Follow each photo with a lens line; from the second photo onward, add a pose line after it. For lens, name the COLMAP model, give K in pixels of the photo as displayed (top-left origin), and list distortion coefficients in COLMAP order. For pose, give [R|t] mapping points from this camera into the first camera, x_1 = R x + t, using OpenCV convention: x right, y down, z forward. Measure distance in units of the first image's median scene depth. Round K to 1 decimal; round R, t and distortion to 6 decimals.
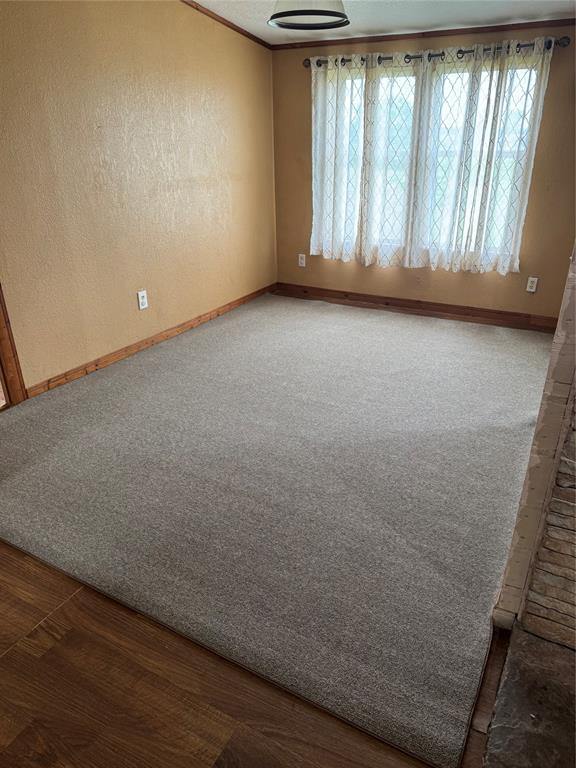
lens RADIAL K [[545.8, 0, 303.8], [0, 545.8, 383.6], [0, 0, 1]] dist [0.051383, -0.103101]
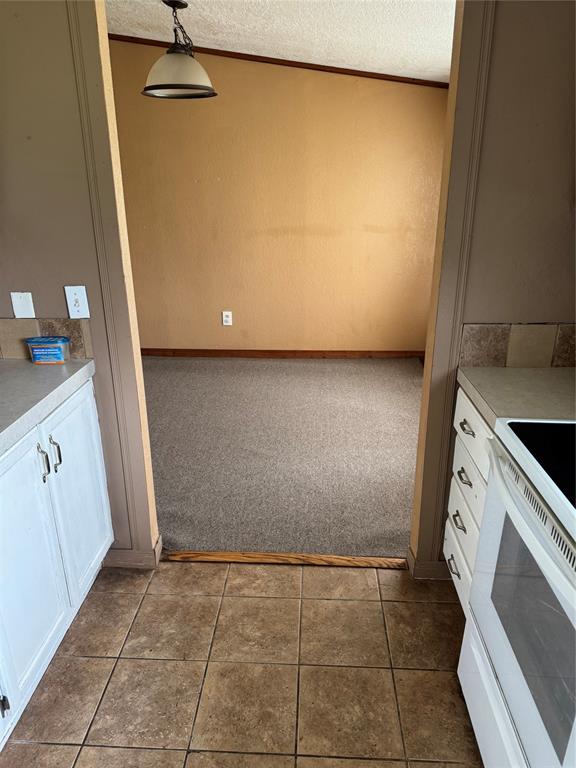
lens RADIAL K [[535.8, 0, 288.0], [0, 535.8, 384.0], [0, 0, 1]] dist [0.057256, -0.089157]
pose [[0.431412, 0.317923, -0.844280, 0.831336], [-0.372277, 0.915189, 0.154397, -0.254404], [0.821762, 0.247697, 0.513179, 0.527641]]
